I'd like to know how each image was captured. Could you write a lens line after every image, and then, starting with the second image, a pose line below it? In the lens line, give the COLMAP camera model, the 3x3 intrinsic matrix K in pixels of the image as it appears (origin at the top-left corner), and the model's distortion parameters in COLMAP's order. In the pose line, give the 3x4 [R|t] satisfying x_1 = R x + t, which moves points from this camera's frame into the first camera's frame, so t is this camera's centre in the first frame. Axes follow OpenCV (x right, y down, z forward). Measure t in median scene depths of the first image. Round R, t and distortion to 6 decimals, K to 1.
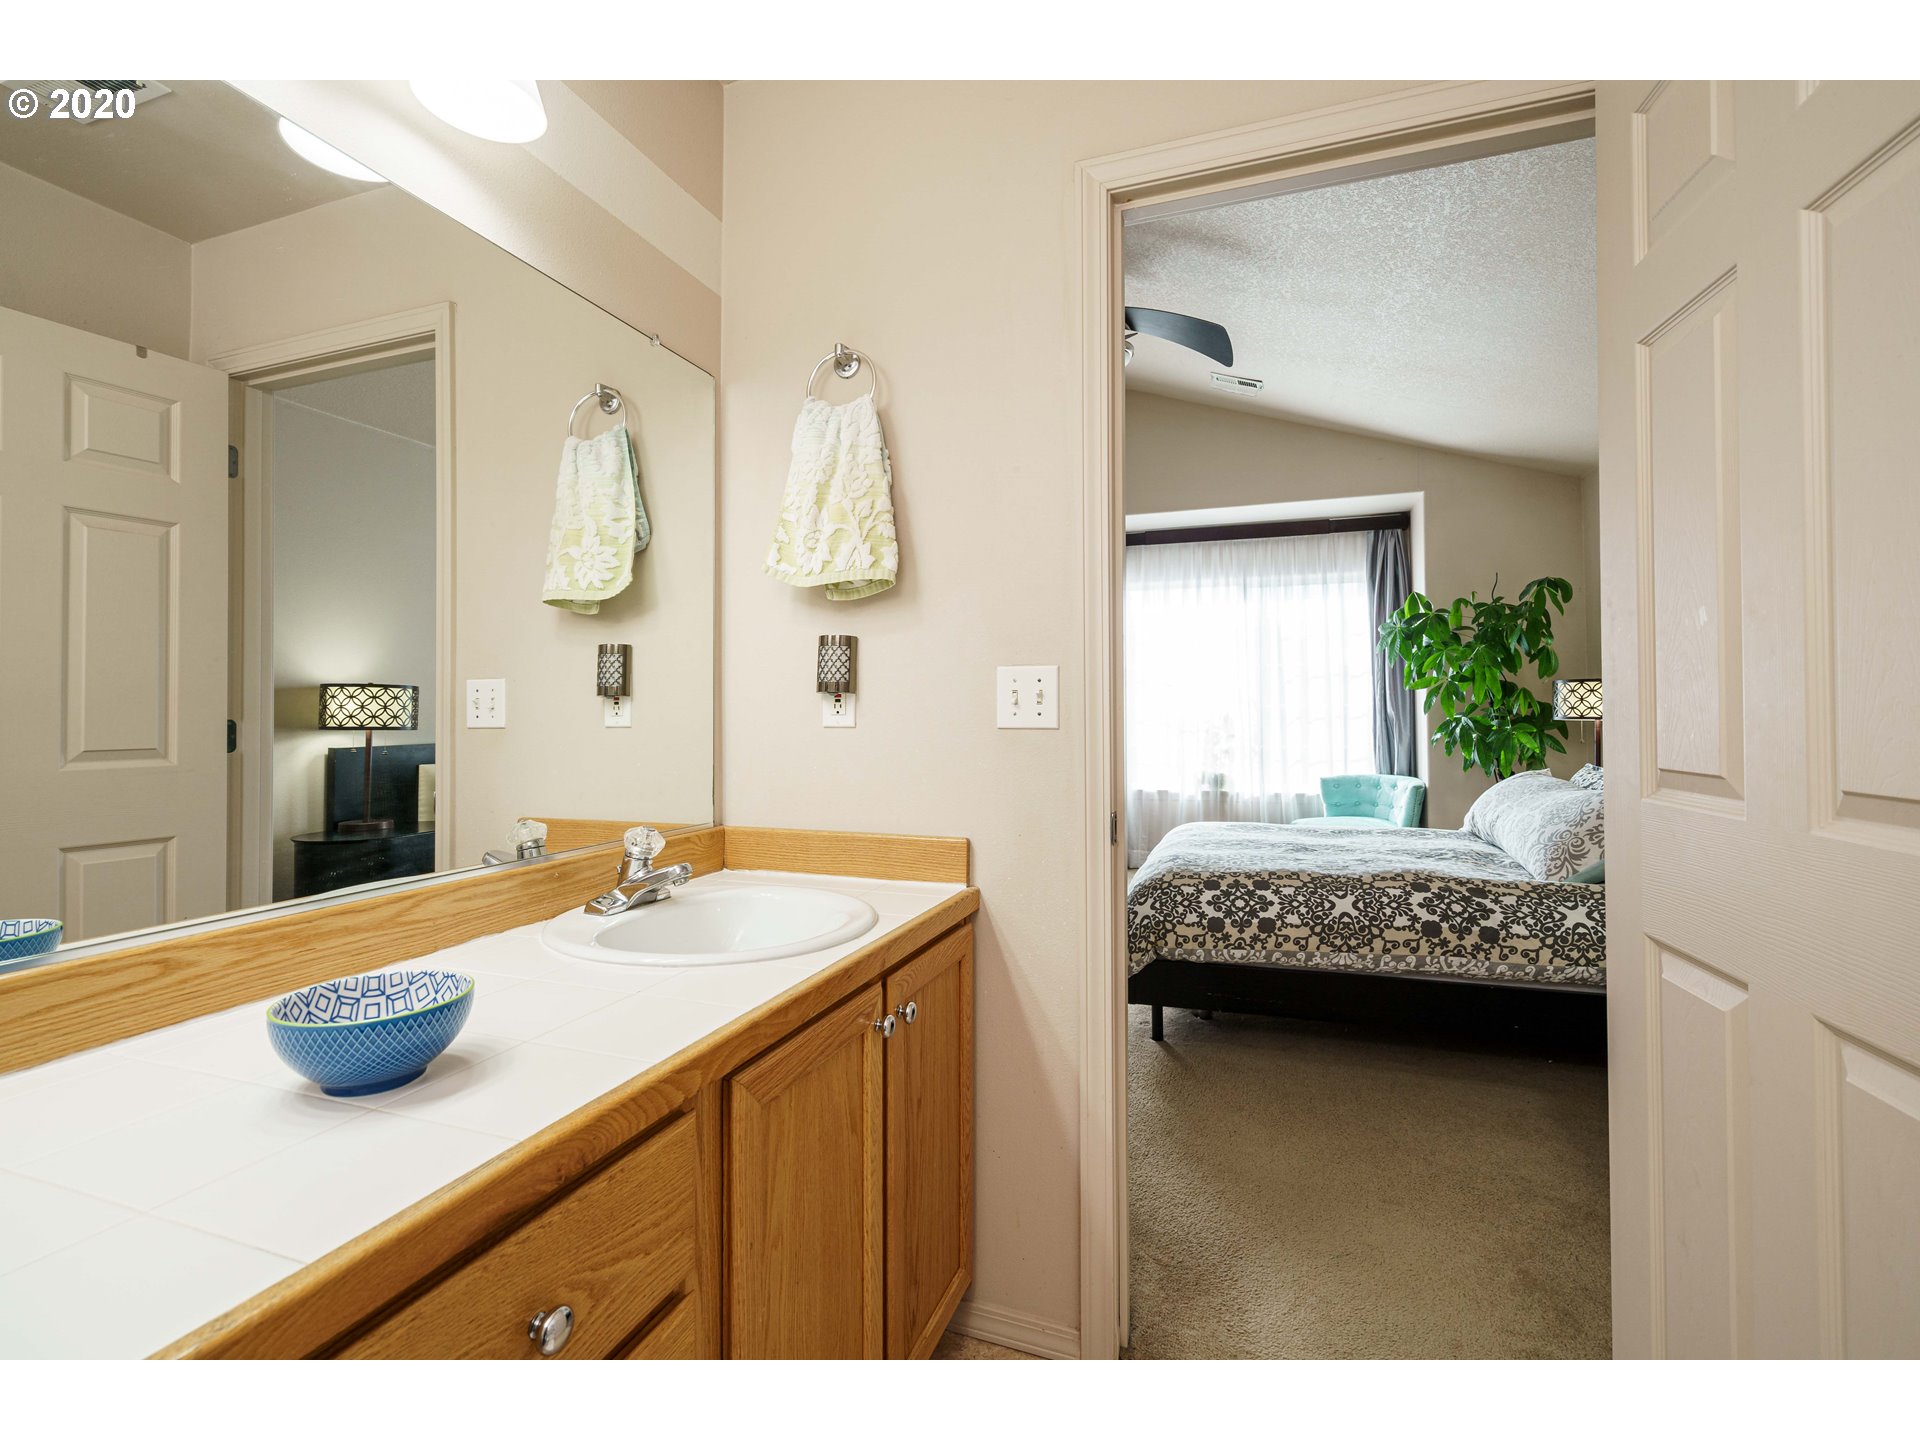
lens RADIAL K [[881.5, 0, 954.9], [0, 881.5, 717.0], [0, 0, 1]] dist [-0.004990, 0.000261]
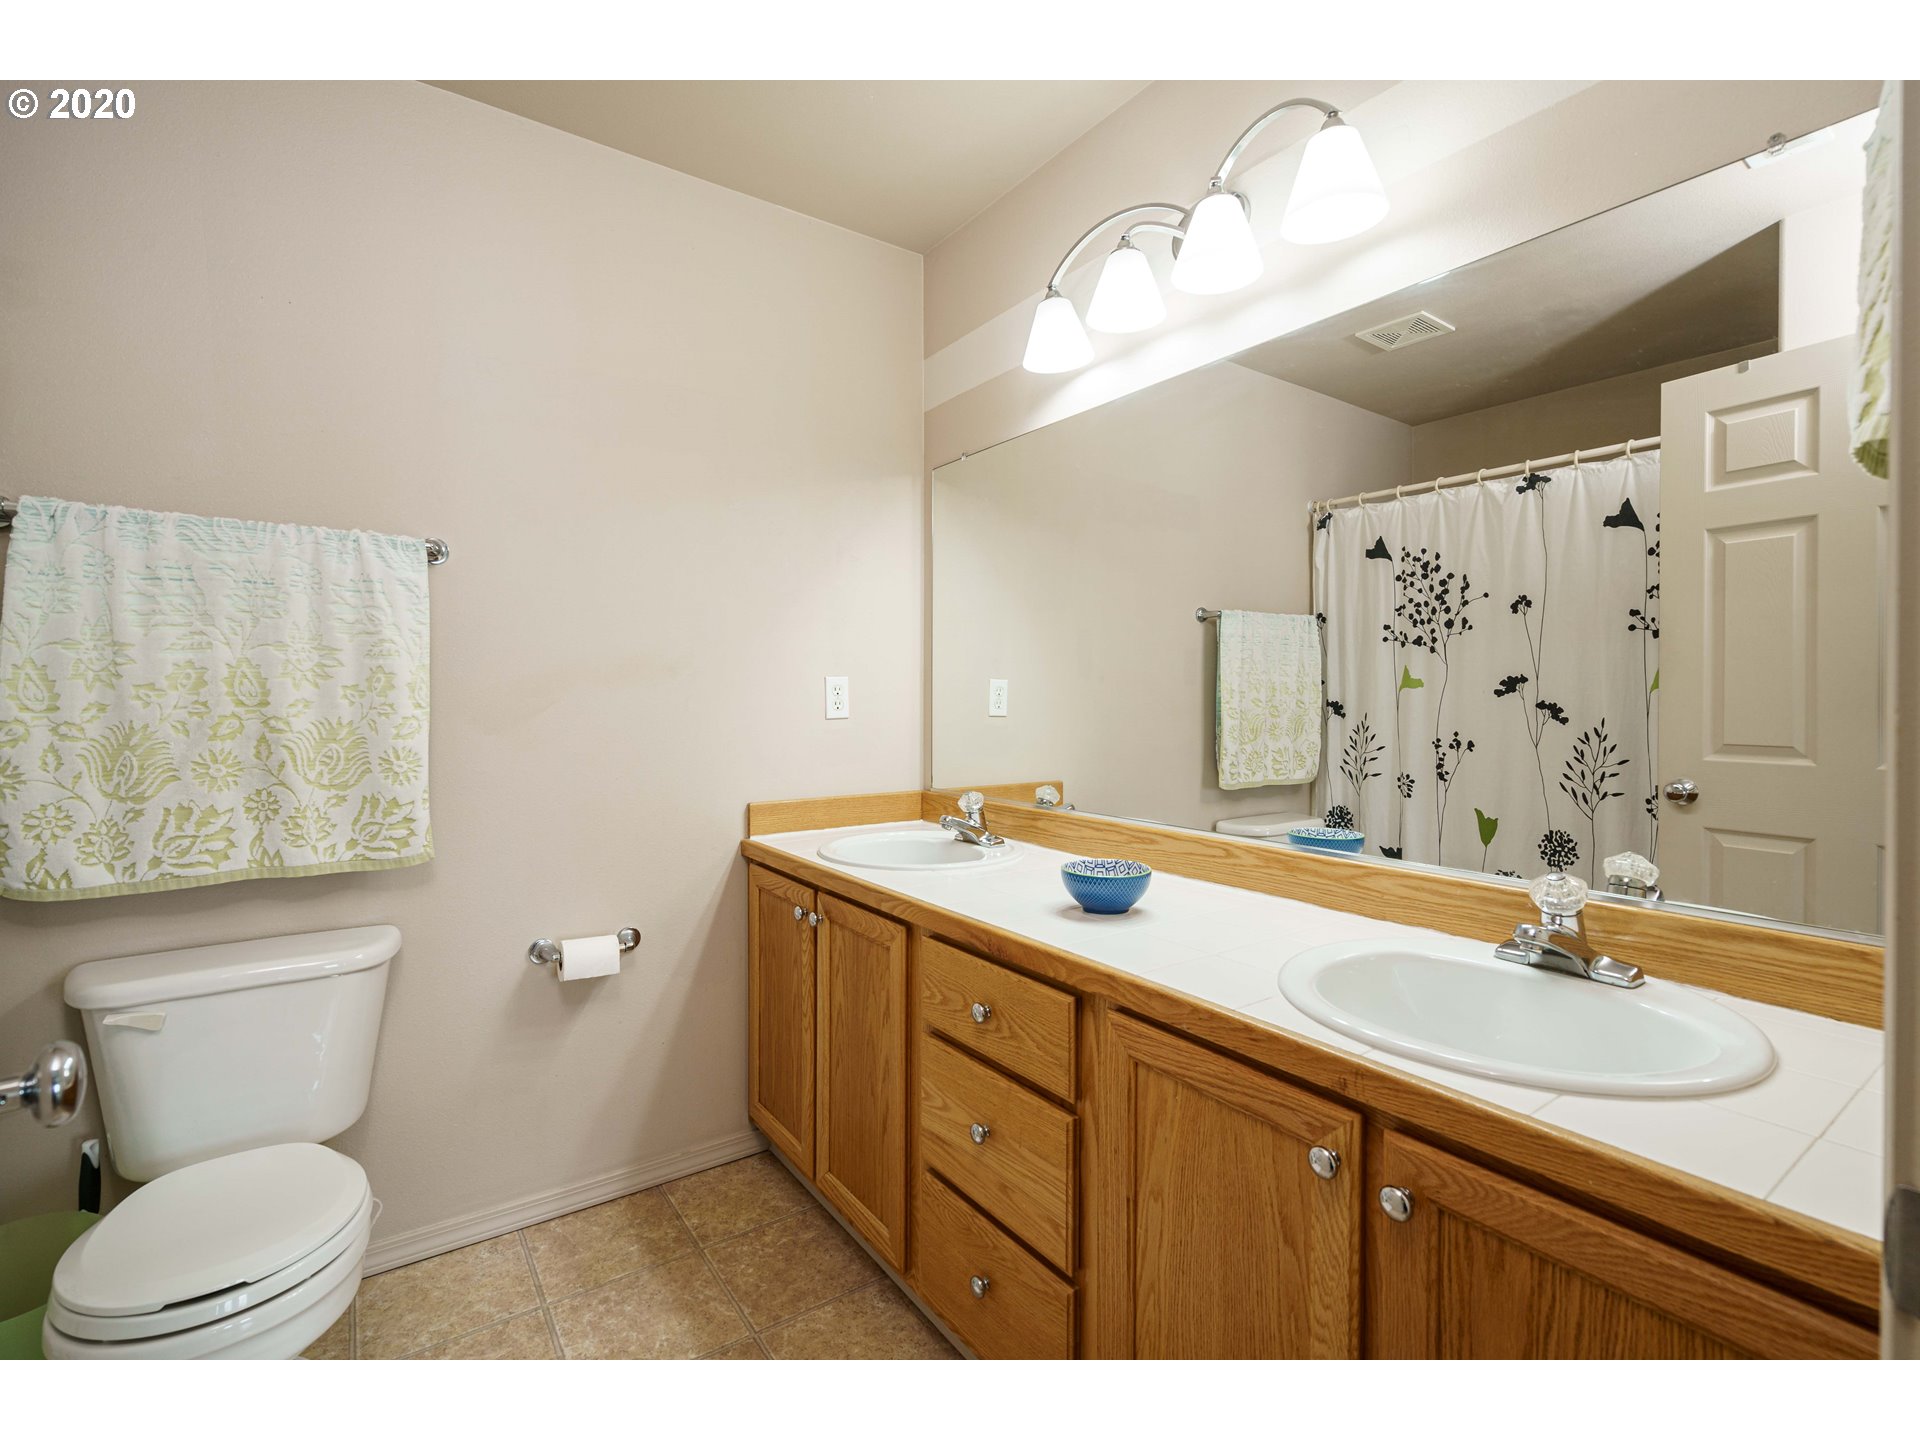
lens RADIAL K [[881.5, 0, 954.9], [0, 881.5, 717.0], [0, 0, 1]] dist [-0.004990, 0.000261]
pose [[-0.578768, 0.025336, -0.815099, 1.593143], [-0.001171, 0.999490, 0.031899, -0.109603], [0.815491, 0.019417, -0.578443, 2.655719]]
